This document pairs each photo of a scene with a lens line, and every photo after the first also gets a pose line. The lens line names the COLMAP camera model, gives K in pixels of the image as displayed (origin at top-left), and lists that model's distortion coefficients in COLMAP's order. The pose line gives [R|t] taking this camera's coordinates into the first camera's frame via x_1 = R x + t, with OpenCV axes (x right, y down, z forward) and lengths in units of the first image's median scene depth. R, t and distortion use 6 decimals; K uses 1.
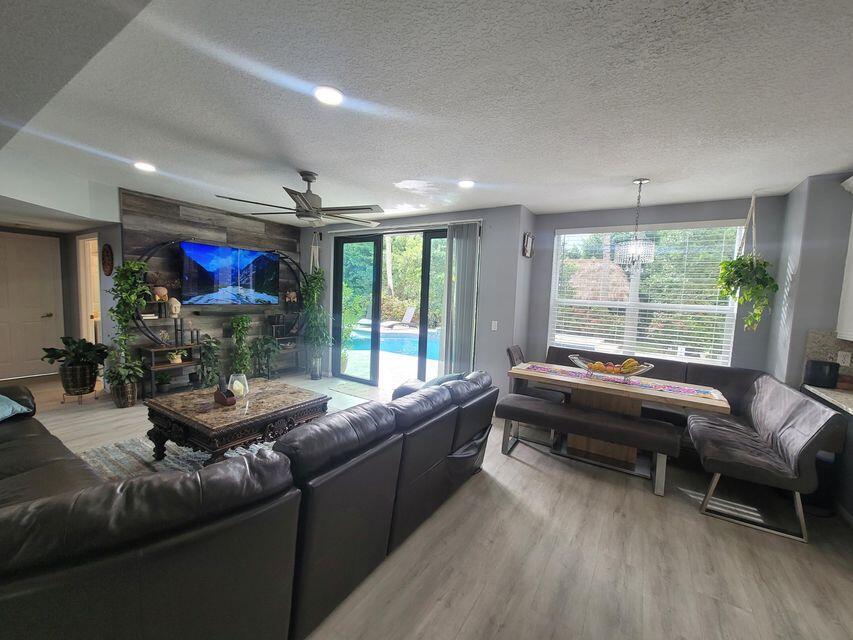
lens RADIAL K [[353.4, 0, 426.5], [0, 353.4, 320.0], [0, 0, 1]] dist [-0.000783, 0.000006]
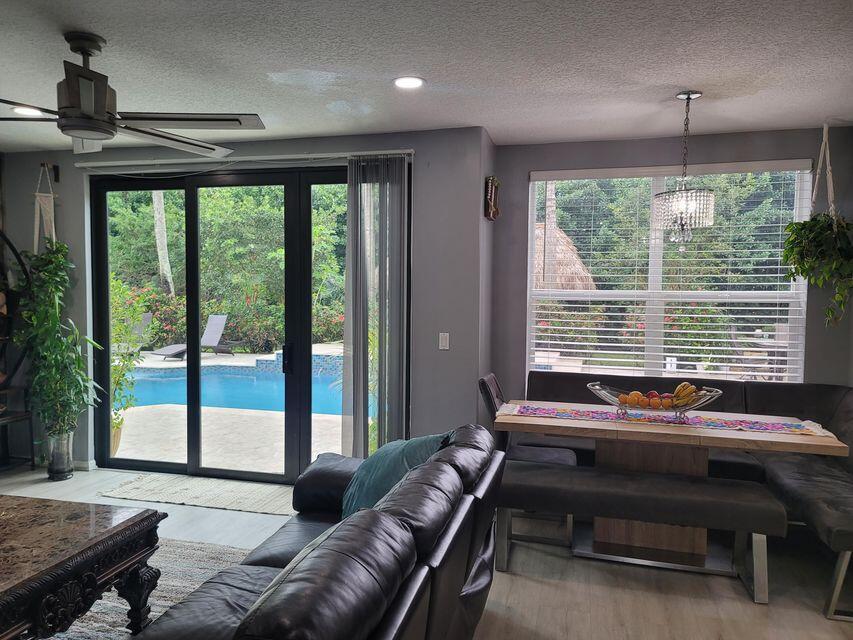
lens RADIAL K [[633.5, 0, 426.5], [0, 633.5, 320.0], [0, 0, 1]] dist [0.079841, -0.057771]
pose [[0.952446, -0.048116, 0.300883, -0.138323], [0.053810, 0.998494, -0.010661, -0.008496], [-0.299917, 0.026345, 0.953601, 0.050913]]
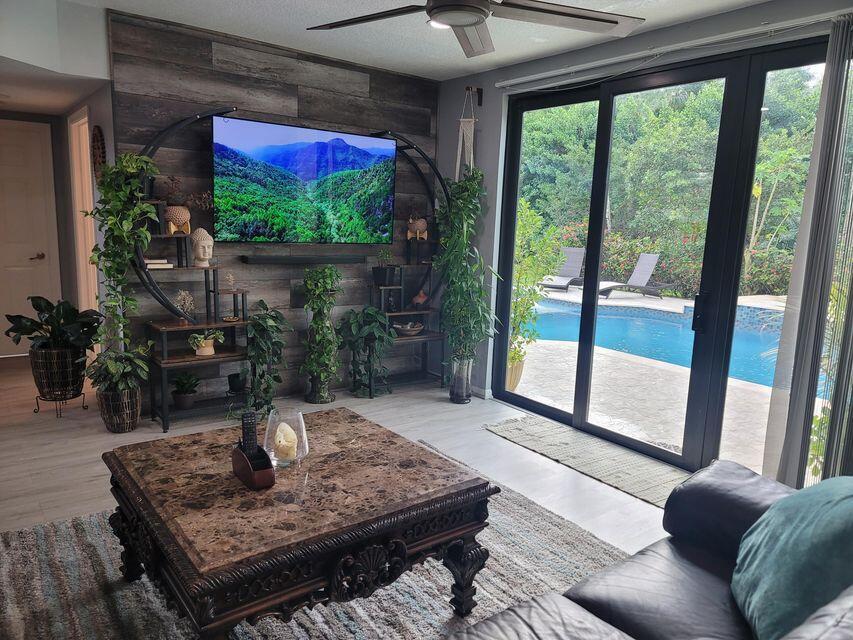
lens RADIAL K [[633.5, 0, 426.5], [0, 633.5, 320.0], [0, 0, 1]] dist [0.079841, -0.057771]
pose [[0.936209, 0.054275, -0.347228, -0.083370], [-0.029692, 0.996686, 0.075735, -0.010729], [0.350188, -0.060594, 0.934717, 0.249042]]
